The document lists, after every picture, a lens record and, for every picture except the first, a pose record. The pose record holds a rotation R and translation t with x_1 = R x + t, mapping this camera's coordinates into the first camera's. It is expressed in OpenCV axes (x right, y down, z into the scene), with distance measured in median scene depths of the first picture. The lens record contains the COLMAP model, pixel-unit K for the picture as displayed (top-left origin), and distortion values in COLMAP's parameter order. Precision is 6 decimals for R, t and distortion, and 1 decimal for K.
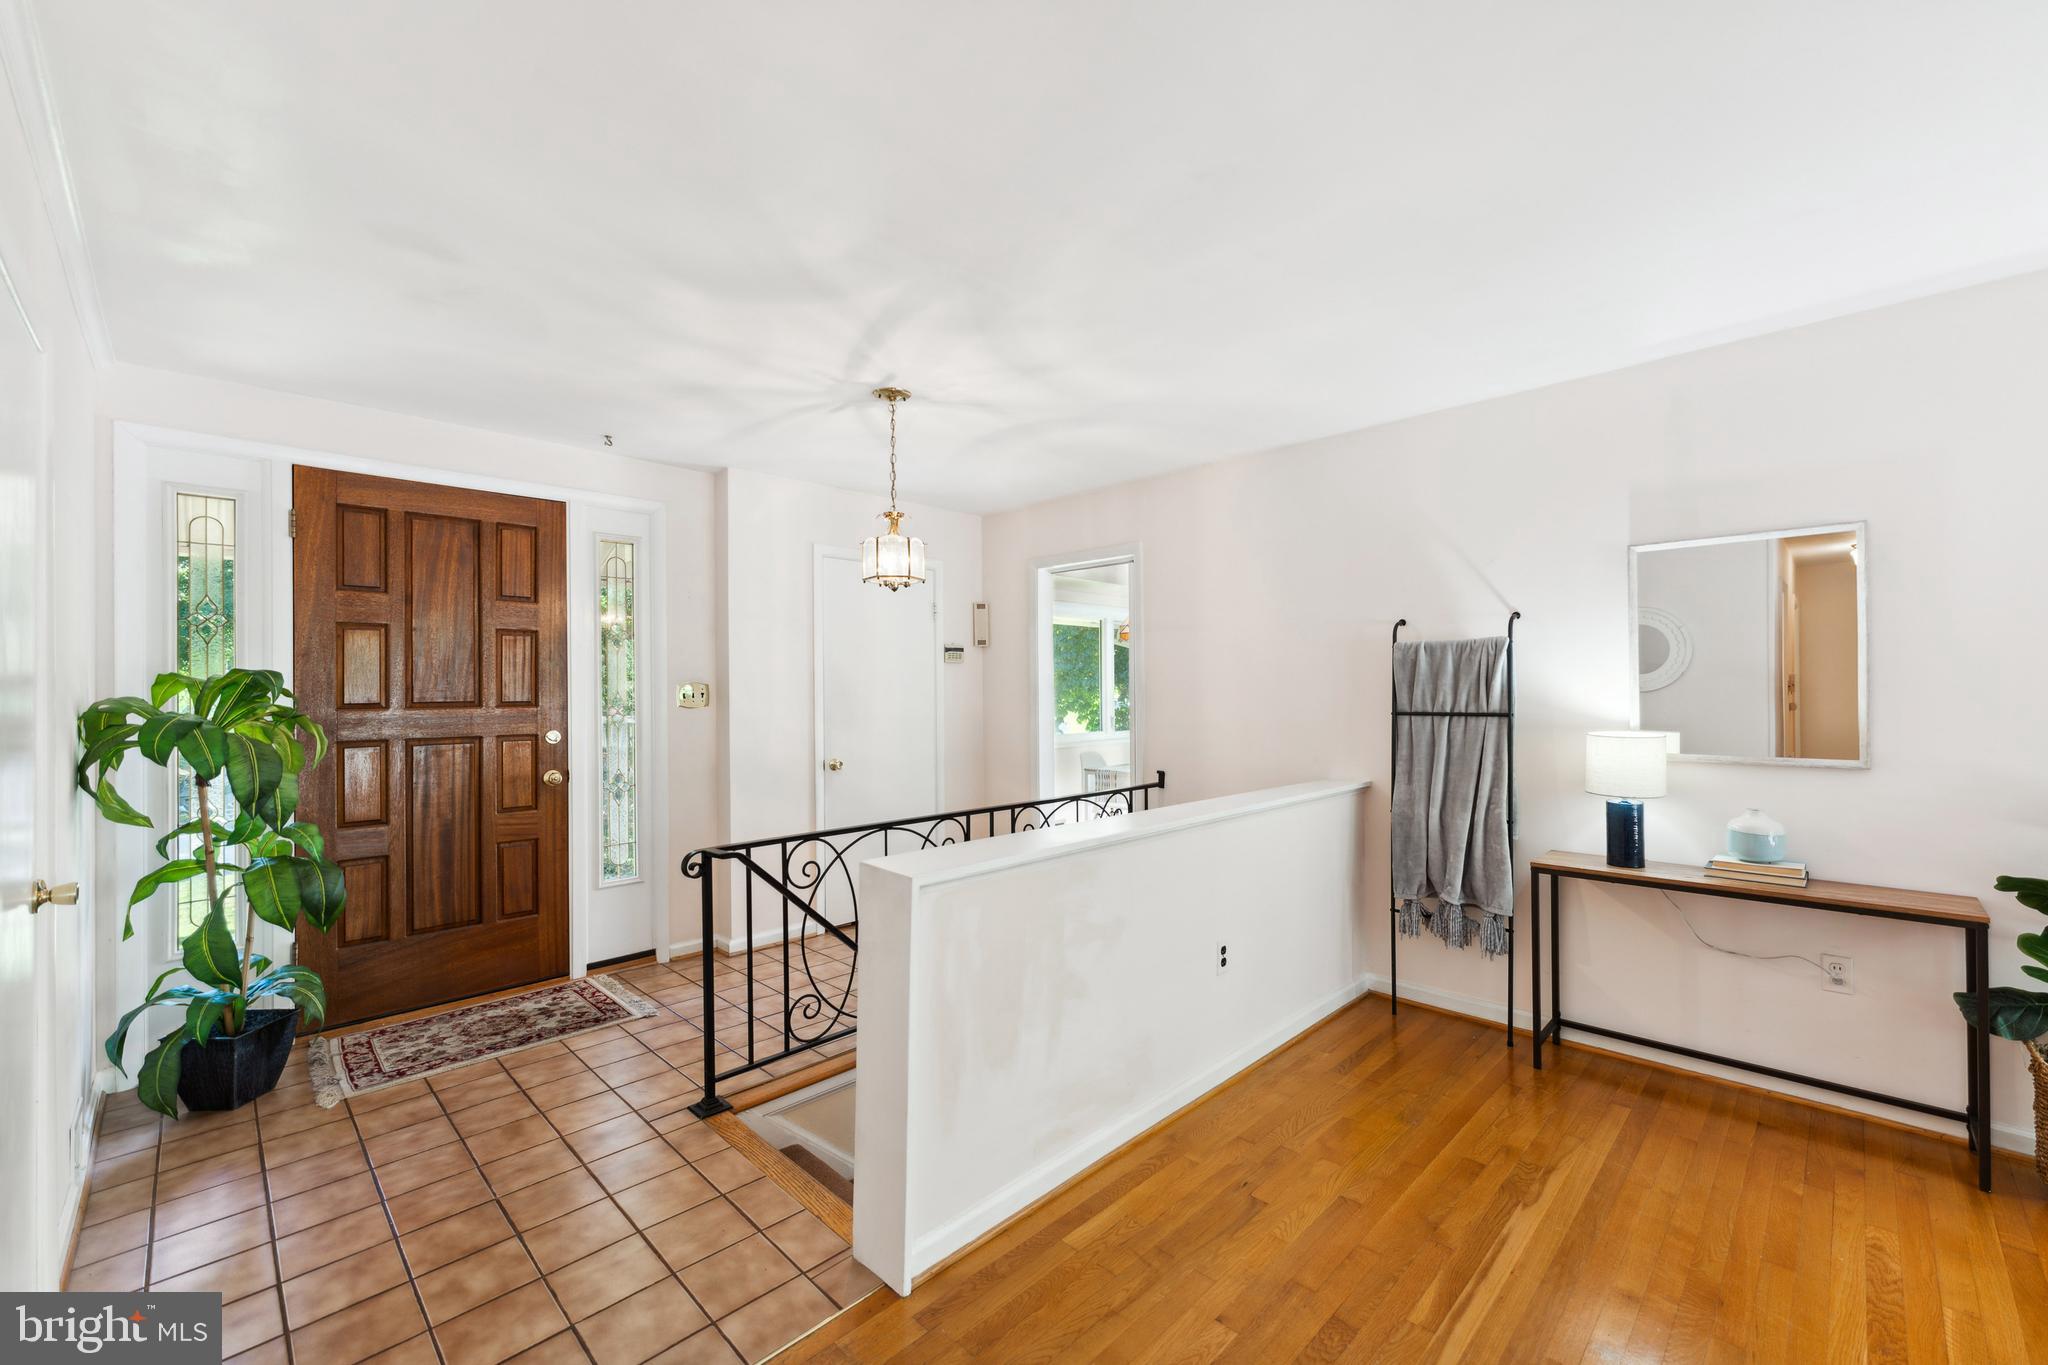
lens RADIAL K [[827.1, 0, 1041.9], [0, 827.1, 688.8], [0, 0, 1]] dist [-0.006222, 0.000686]
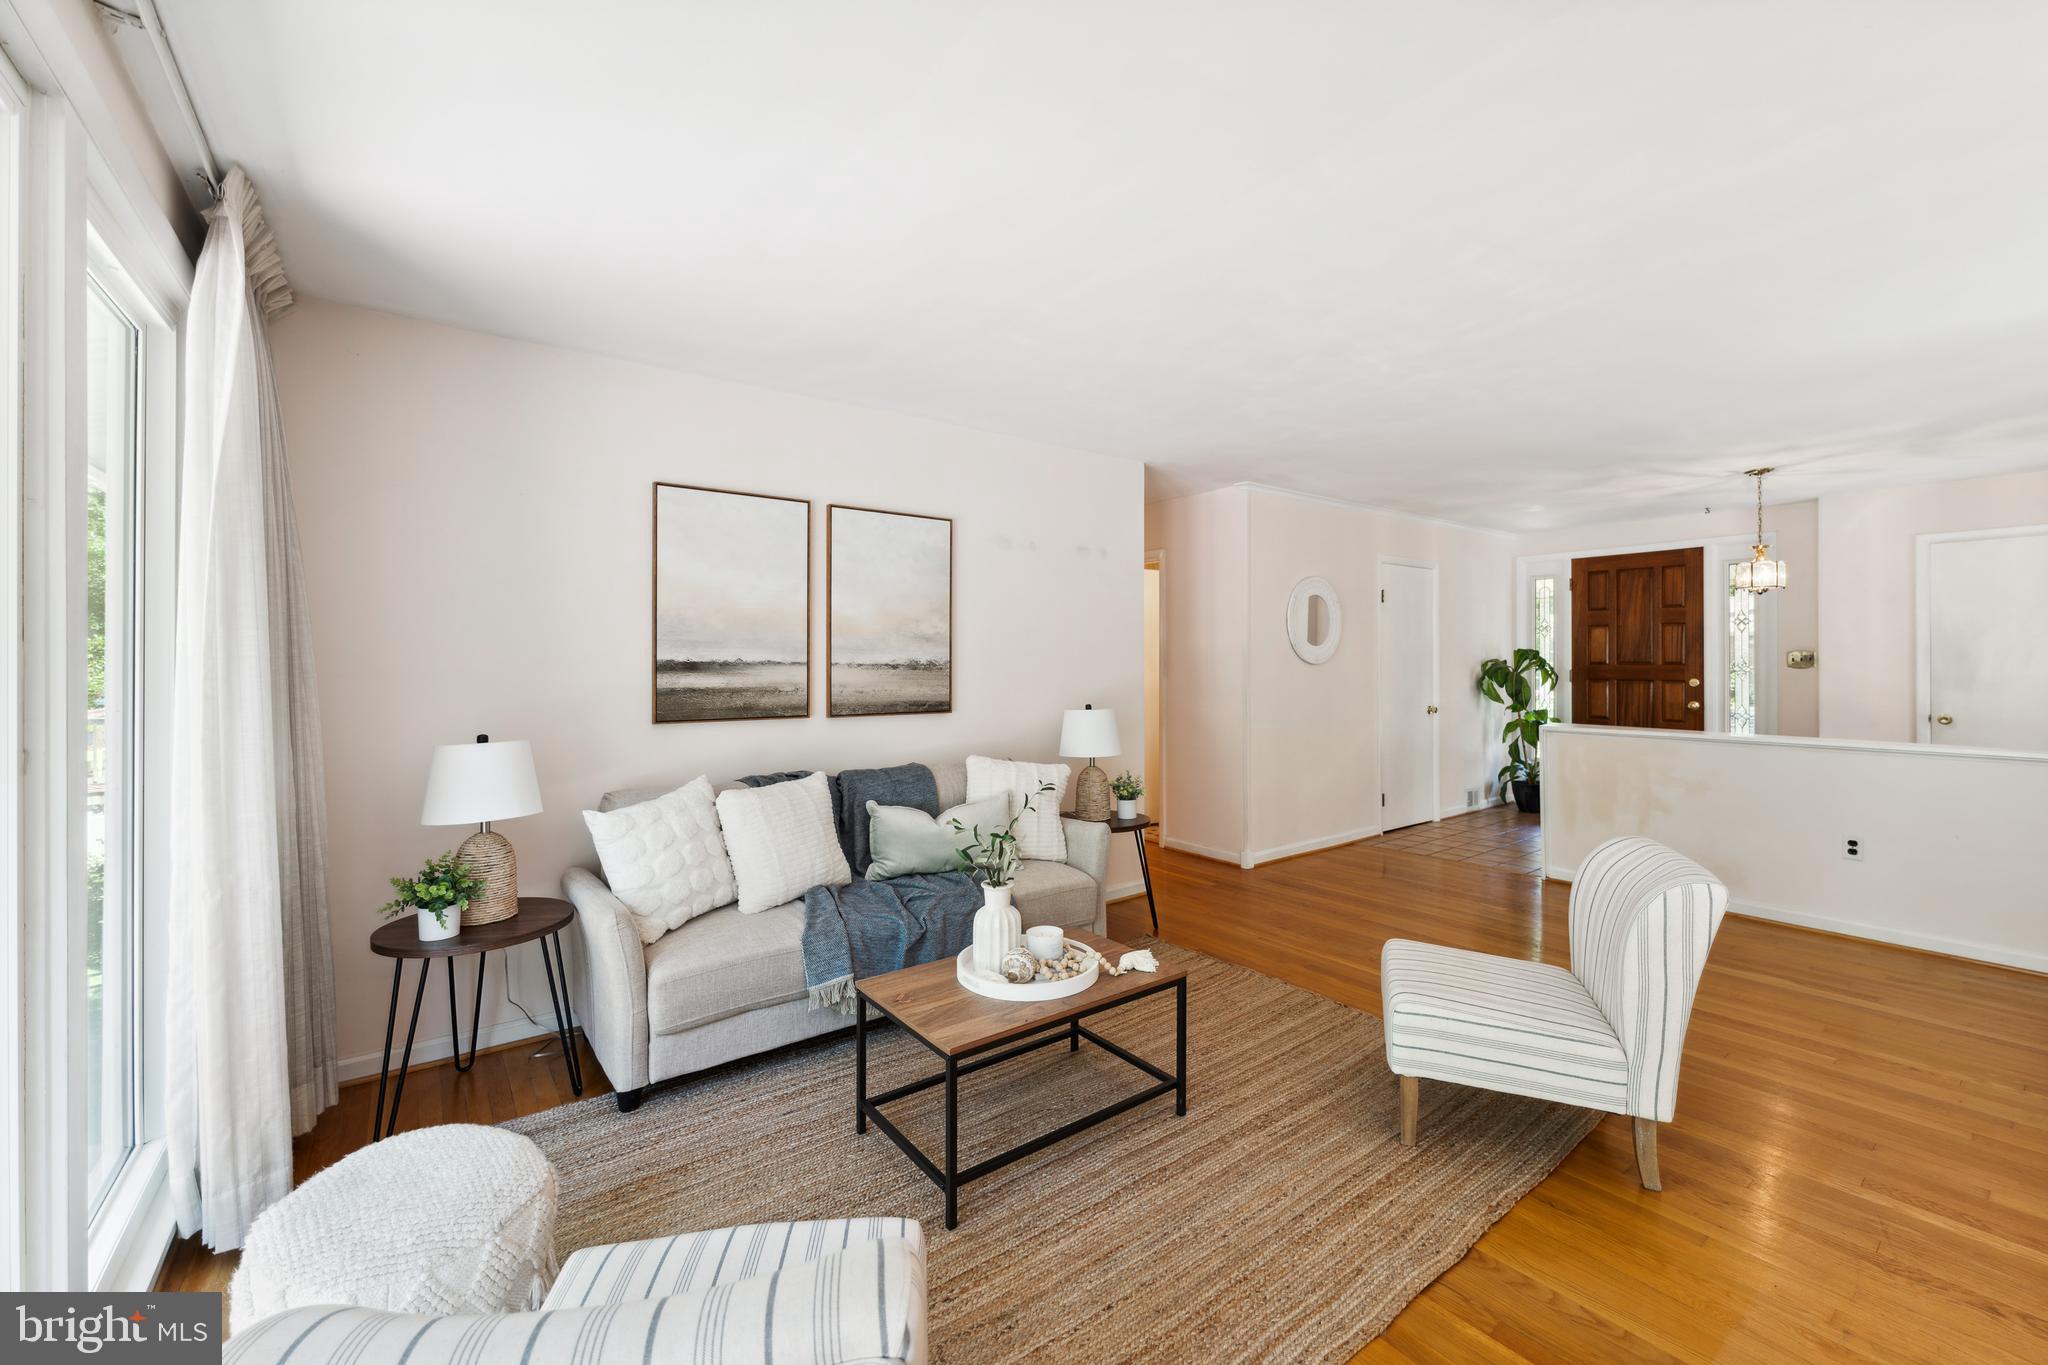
lens RADIAL K [[827.1, 0, 1038.7], [0, 827.1, 664.1], [0, 0, 1]] dist [-0.006222, 0.000686]
pose [[-0.142499, 0.013605, -0.989701, 1.454255], [0.006659, 0.999896, 0.012787, -0.013872], [0.989773, -0.004769, -0.142574, -0.141751]]
